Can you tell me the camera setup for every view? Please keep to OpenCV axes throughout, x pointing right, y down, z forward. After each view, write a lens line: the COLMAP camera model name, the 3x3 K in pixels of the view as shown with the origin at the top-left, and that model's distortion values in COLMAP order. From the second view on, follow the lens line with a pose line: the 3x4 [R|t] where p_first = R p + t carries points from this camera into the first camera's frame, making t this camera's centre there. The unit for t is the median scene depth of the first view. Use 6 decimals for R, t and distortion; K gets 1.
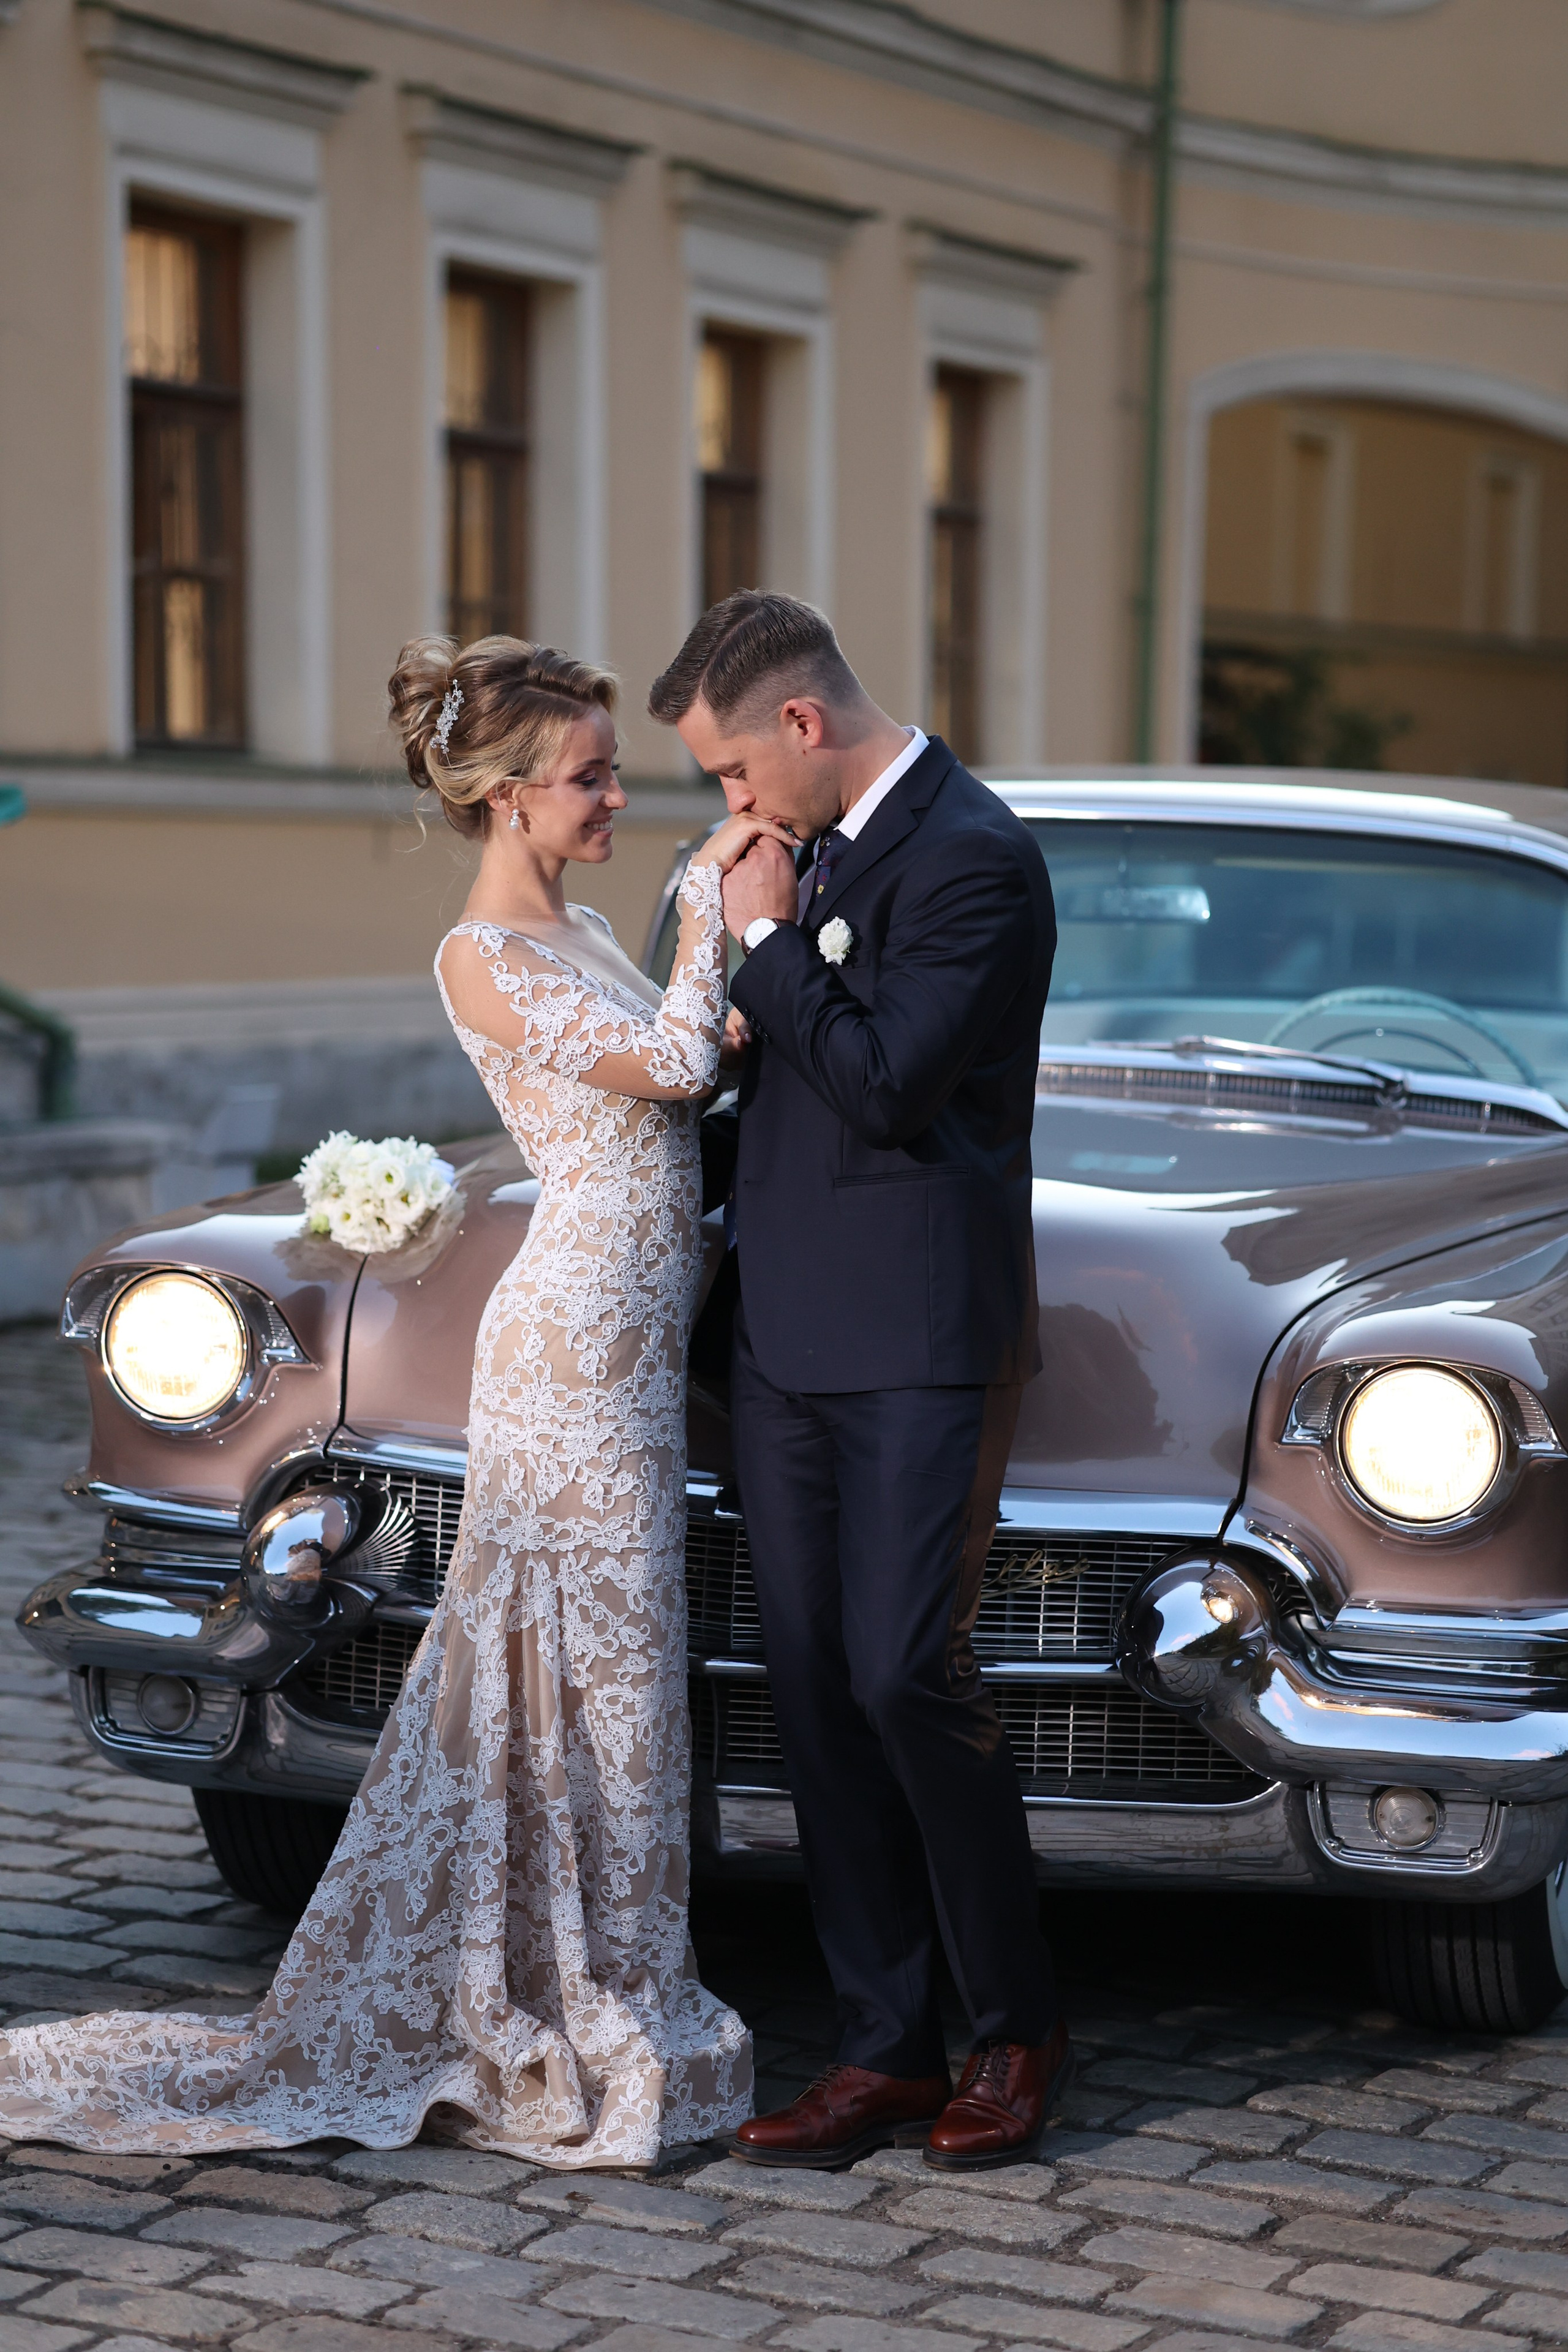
lens RADIAL K [[5652.6, 0, 784.0], [0, 5652.6, 1176.0], [0, 0, 1]] dist [0.465196, -2.445845]
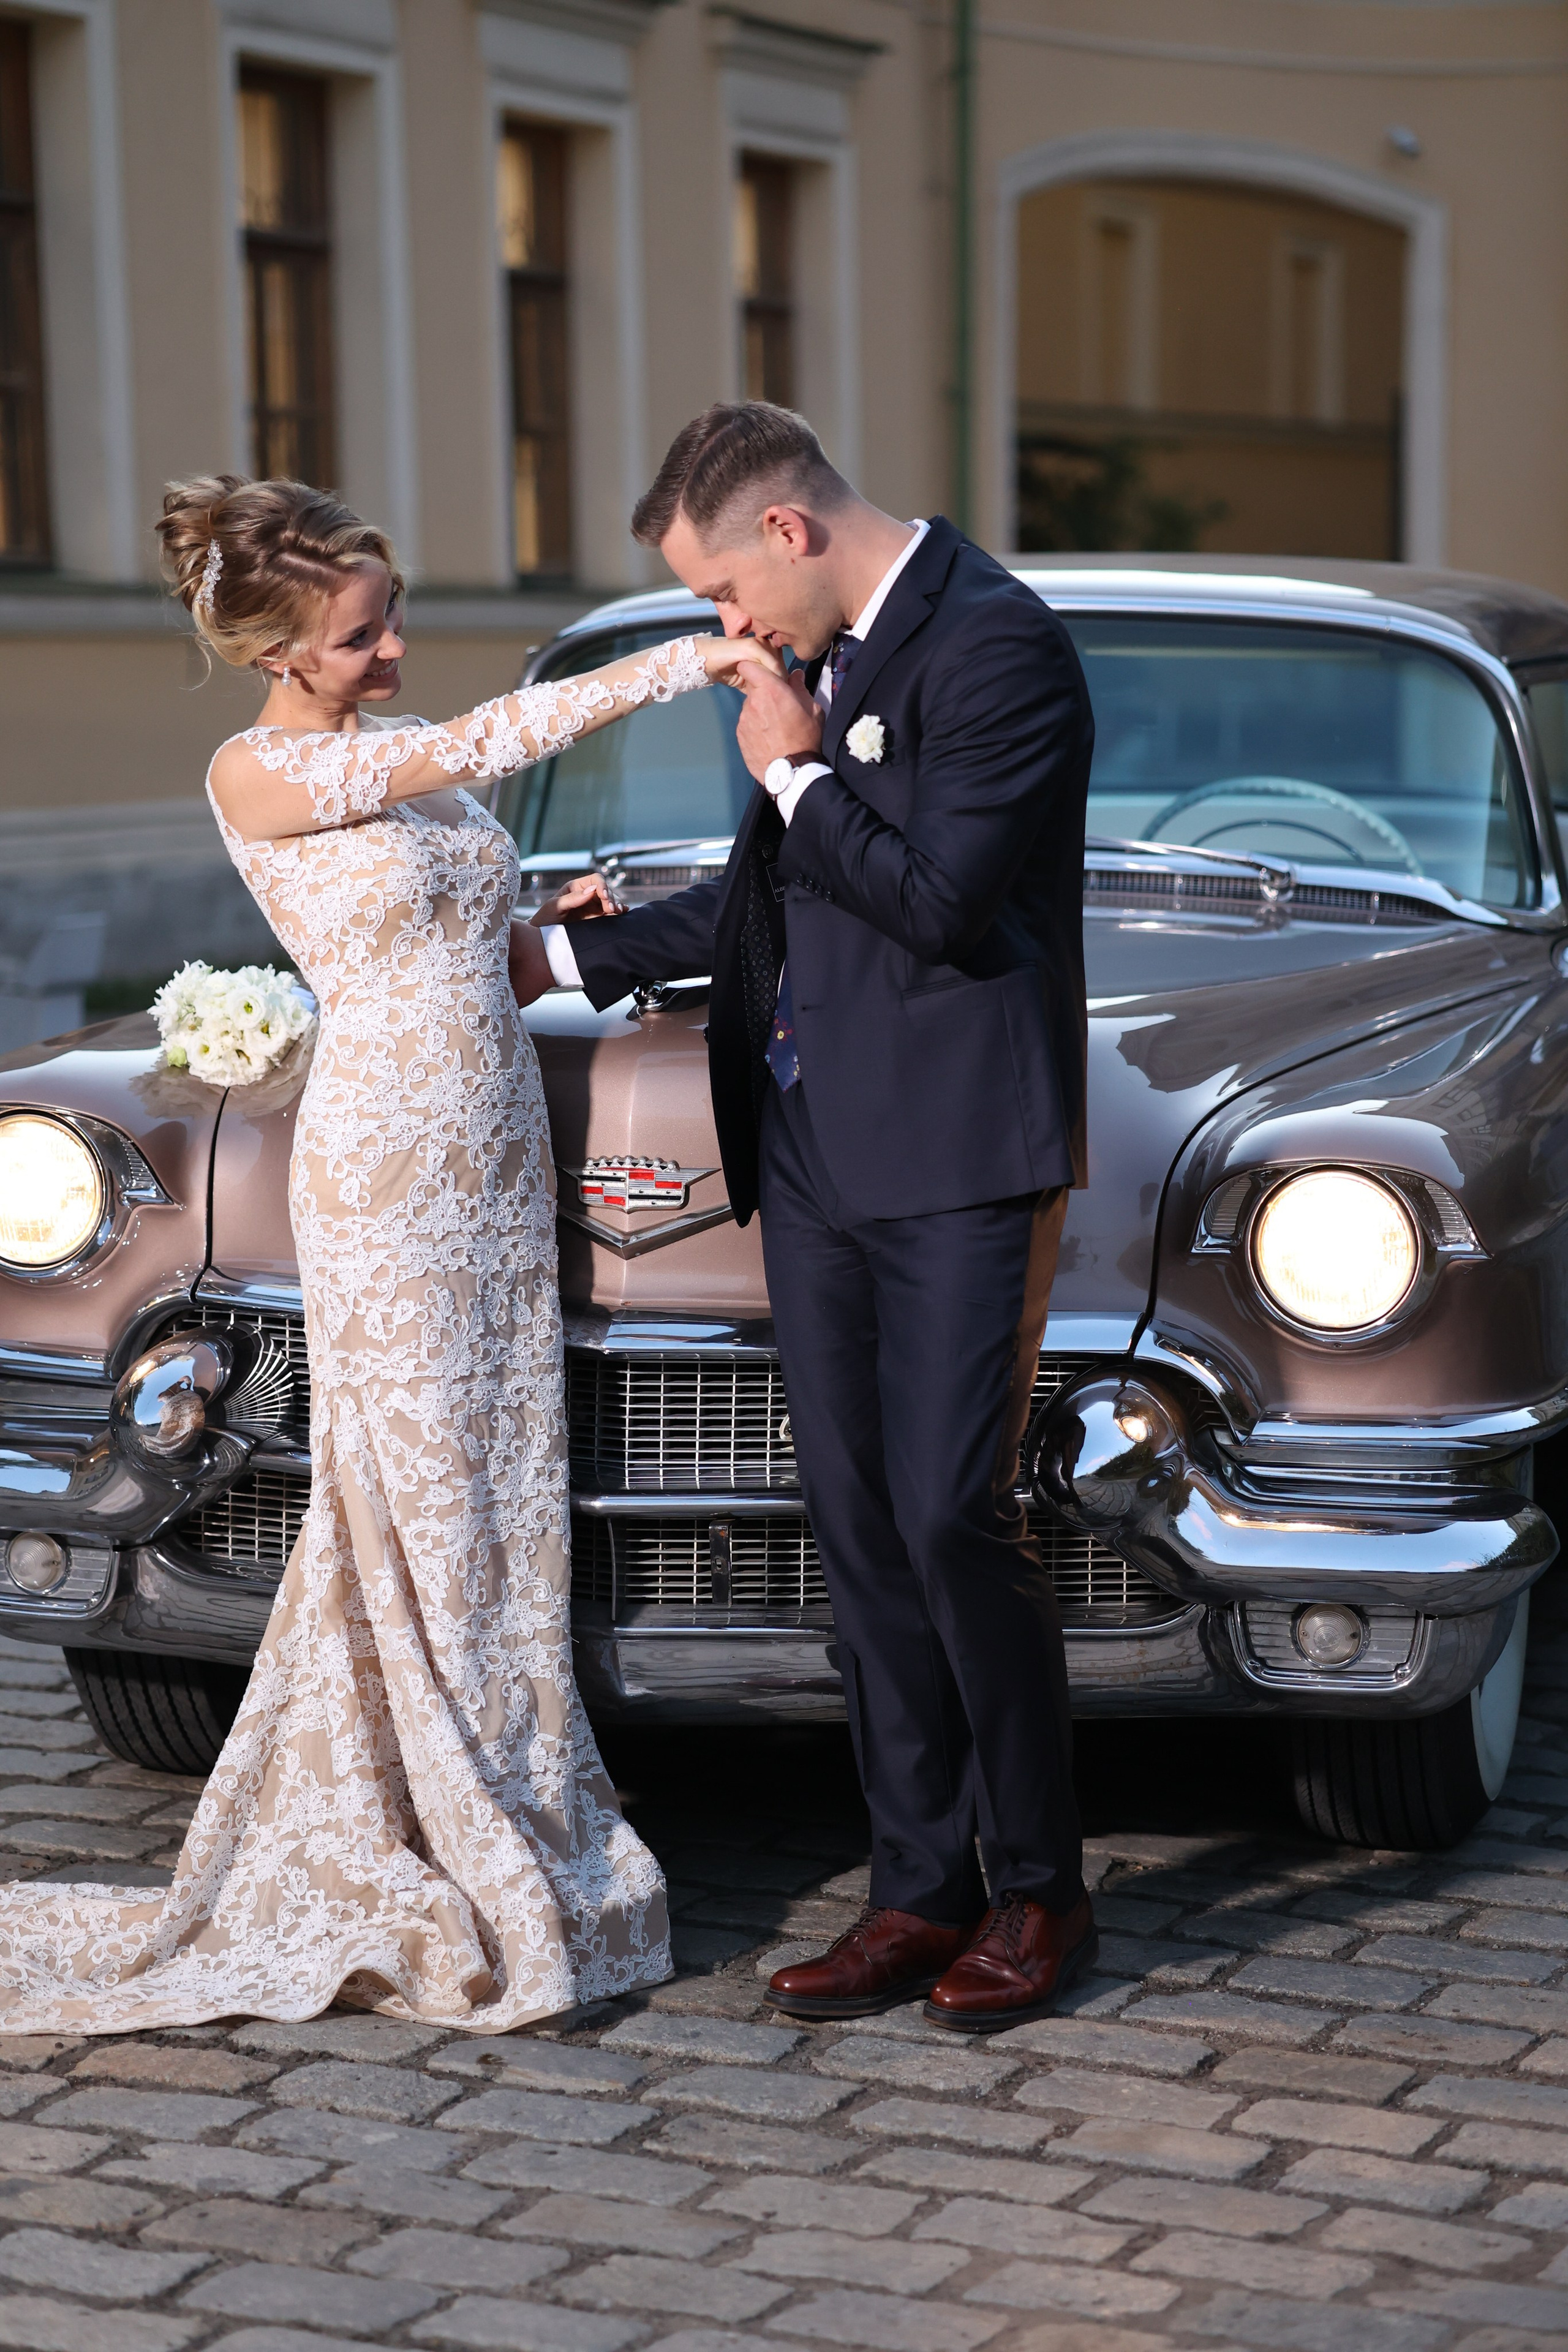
lens RADIAL K [[5652.6, 0, 784.0], [0, 5652.6, 1176.0], [0, 0, 1]] dist [0.465196, -2.445845]
pose [[0.998938, -0.032767, 0.032393, -0.012269], [0.031649, 0.998905, 0.034442, -0.001534], [-0.033486, -0.033380, 0.998882, 0.041867]]
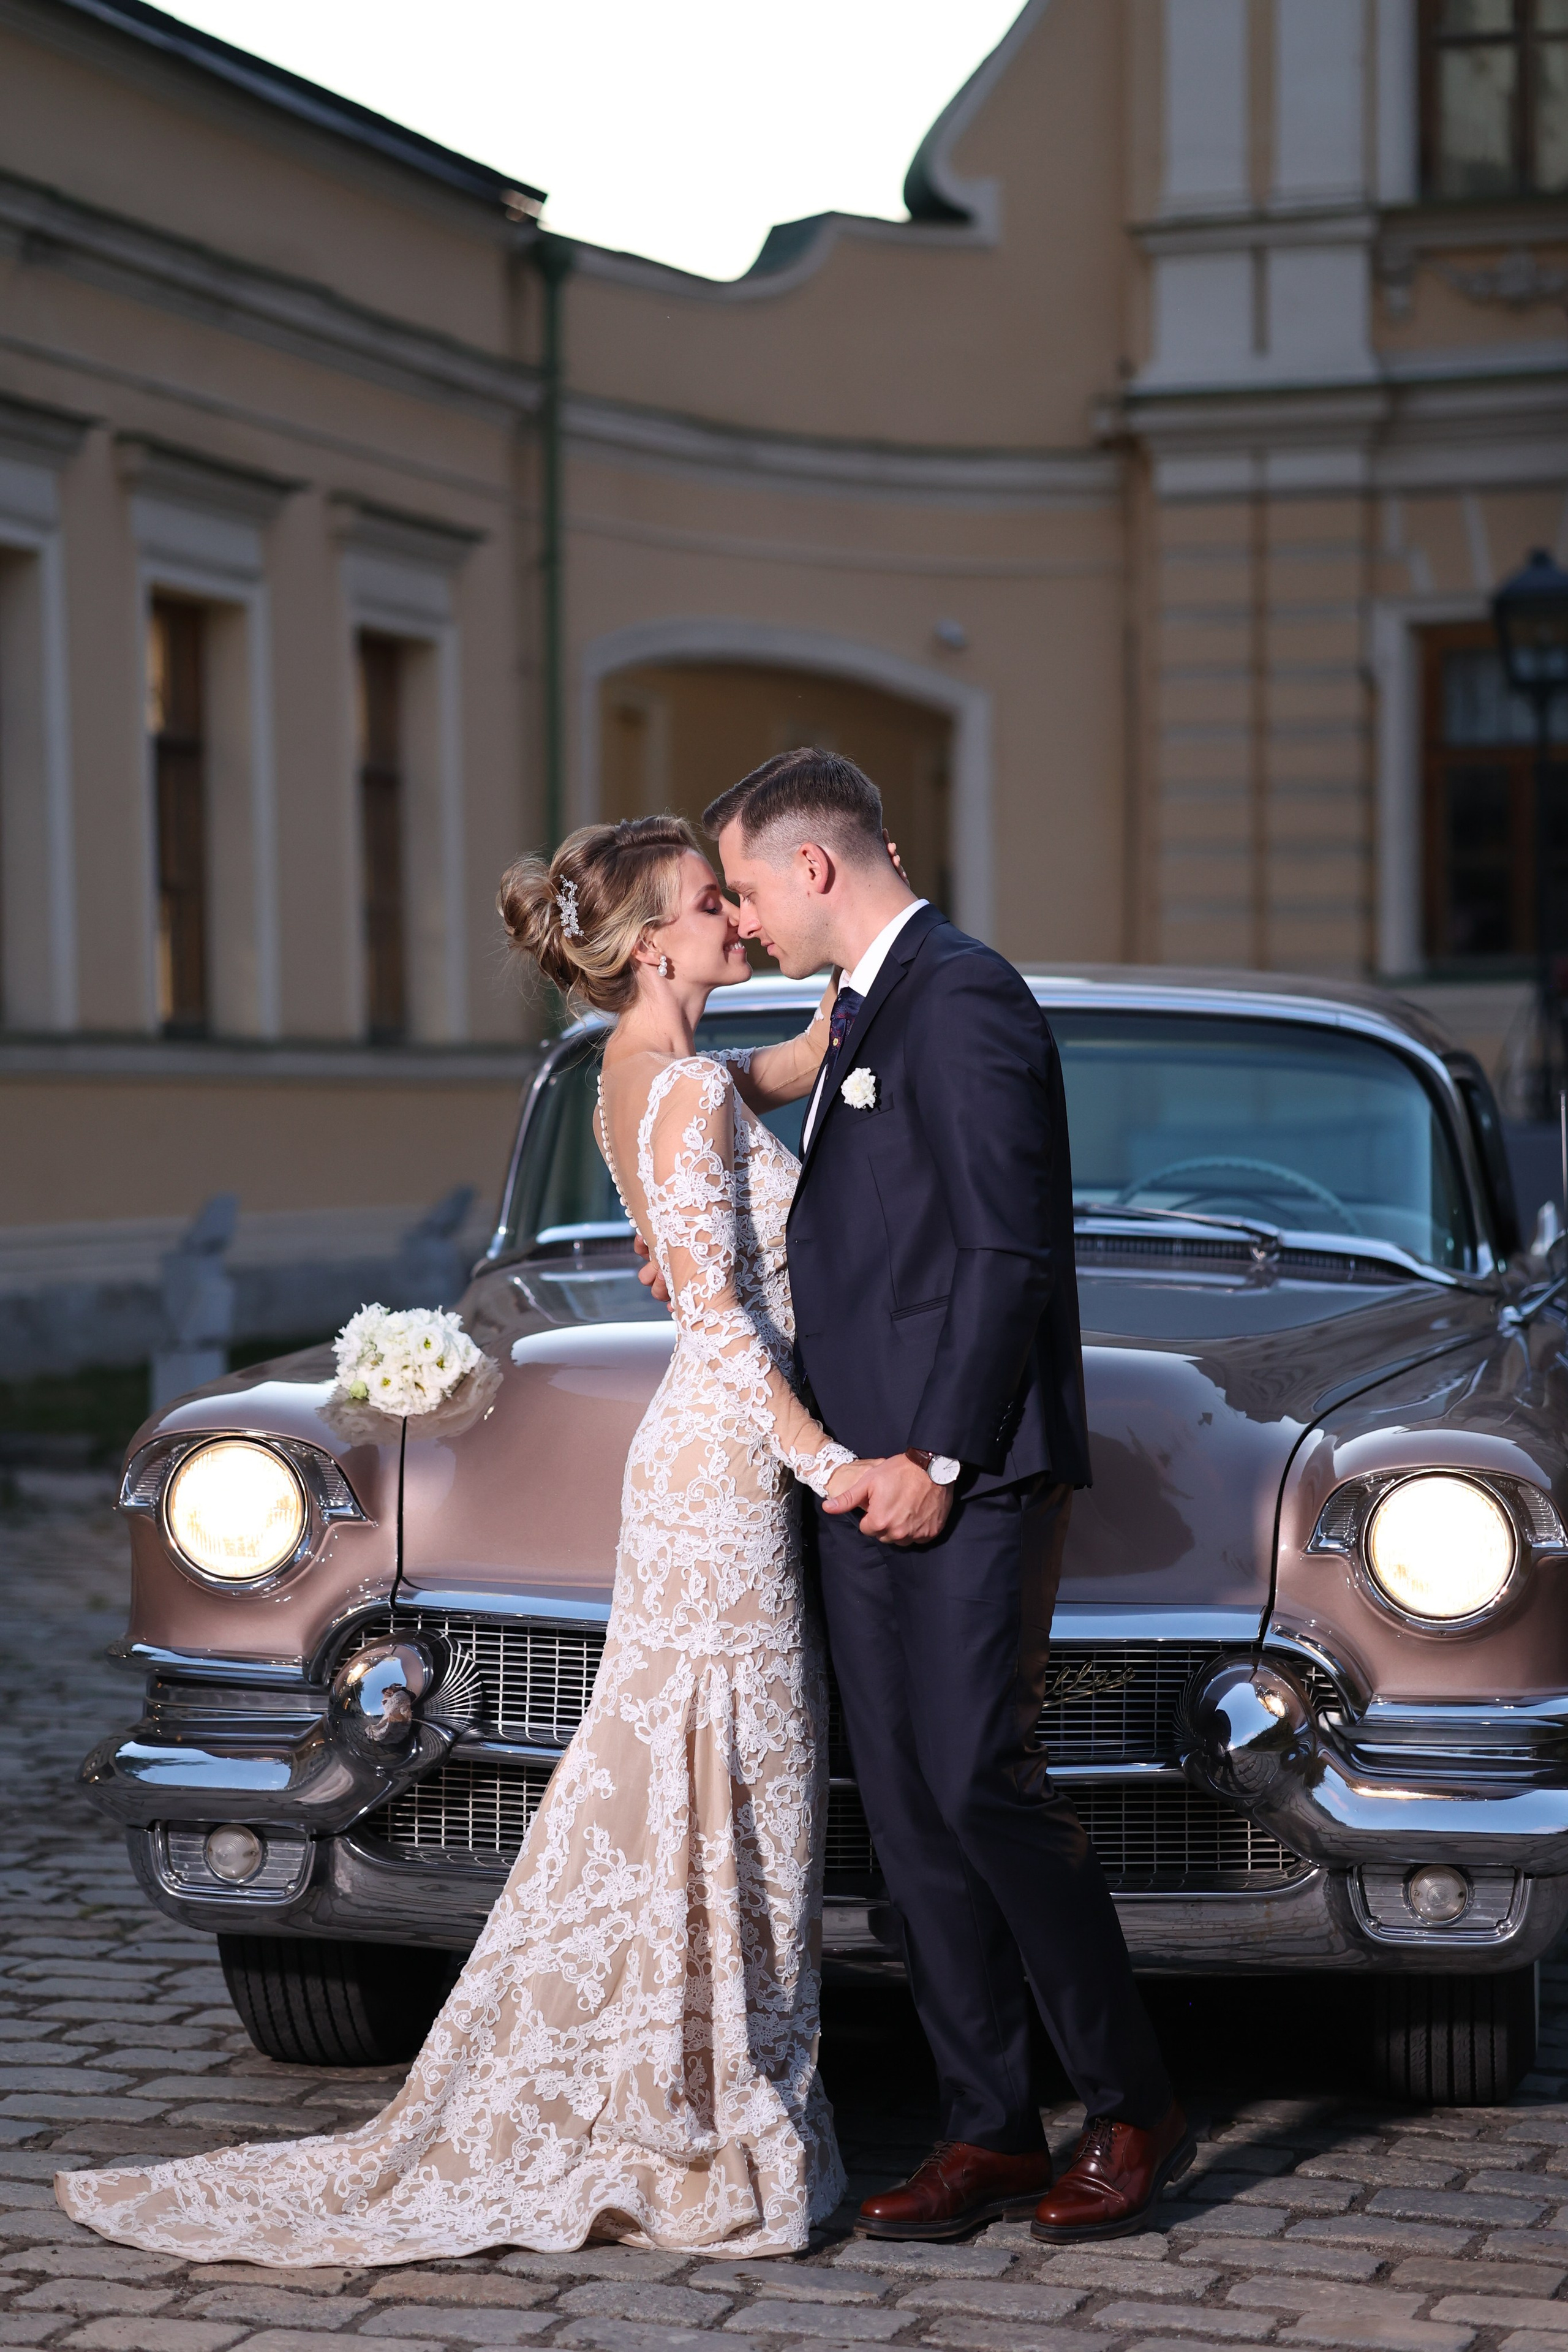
lens RADIAL K [[5652.6, 0, 784.0], [0, 5652.6, 1176.0], [0, 0, 1]] dist [0.465196, -2.445845]
pose [[0.988995, -0.029721, 0.144935, -0.167749], [0.036902, 0.998208, -0.047112, 0.022955], [-0.143275, 0.051942, 0.988319, -0.061121]]
